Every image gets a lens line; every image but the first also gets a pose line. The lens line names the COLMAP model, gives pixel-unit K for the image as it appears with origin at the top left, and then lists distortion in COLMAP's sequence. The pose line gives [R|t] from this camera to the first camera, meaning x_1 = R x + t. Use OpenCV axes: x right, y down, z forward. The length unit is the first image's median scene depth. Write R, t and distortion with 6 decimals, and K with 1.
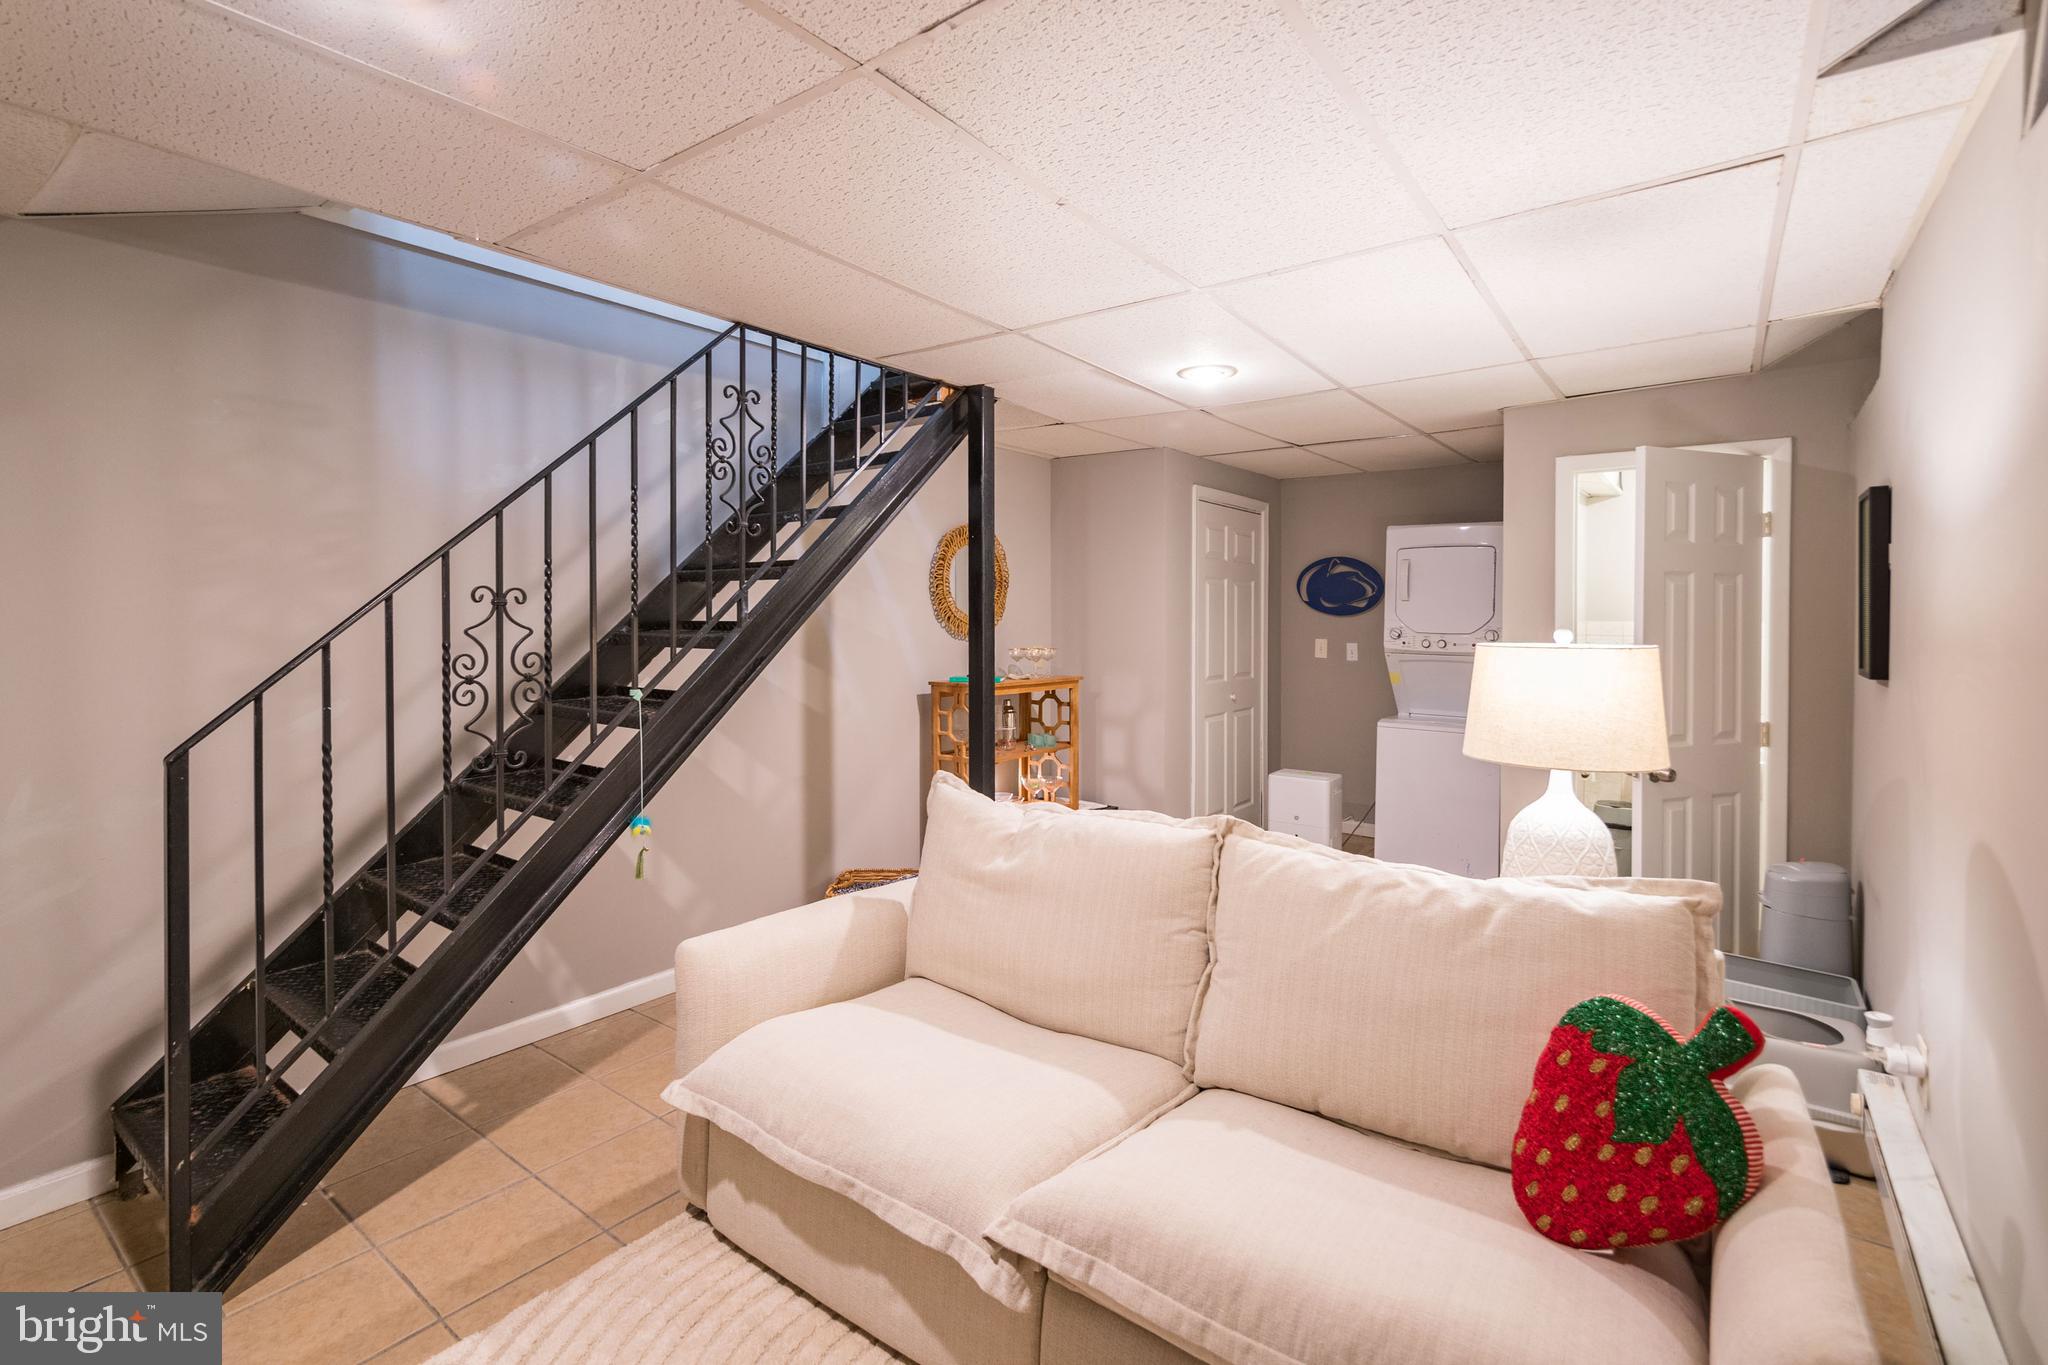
lens RADIAL K [[924.9, 0, 1060.9], [0, 924.9, 641.2], [0, 0, 1]] dist [-0.002331, 0.000058]
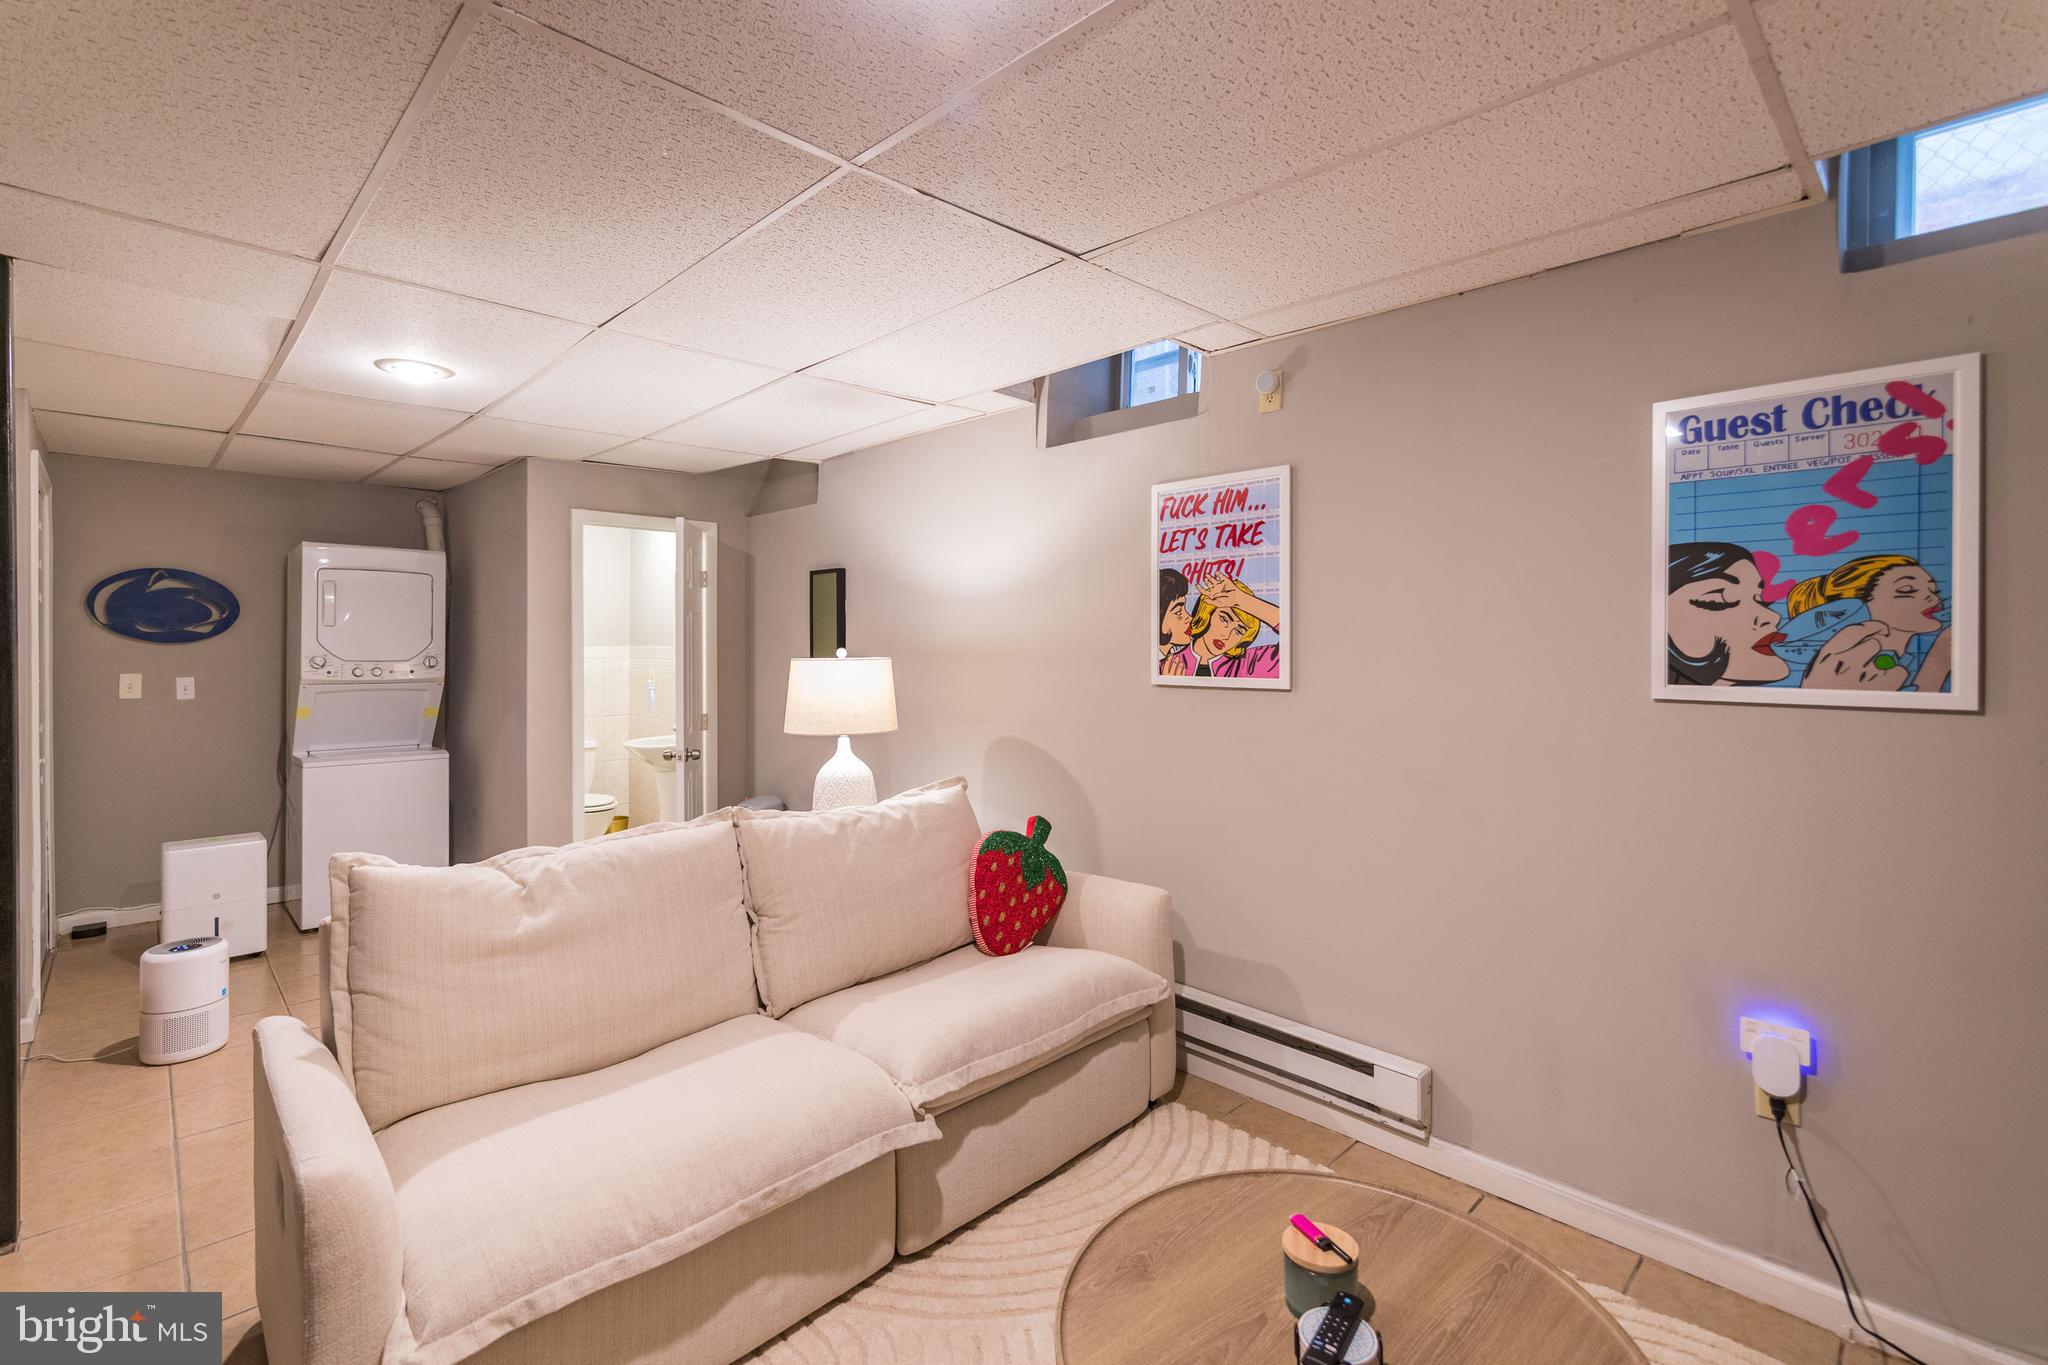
lens RADIAL K [[885.7, 0, 1022.1], [0, 885.7, 639.6], [0, 0, 1]] dist [-0.000089, 0.000121]
pose [[0.181292, -0.002630, 0.983426, -0.898405], [0.032056, 0.999481, -0.003237, -0.013790], [-0.982907, 0.032112, 0.181282, 0.411526]]
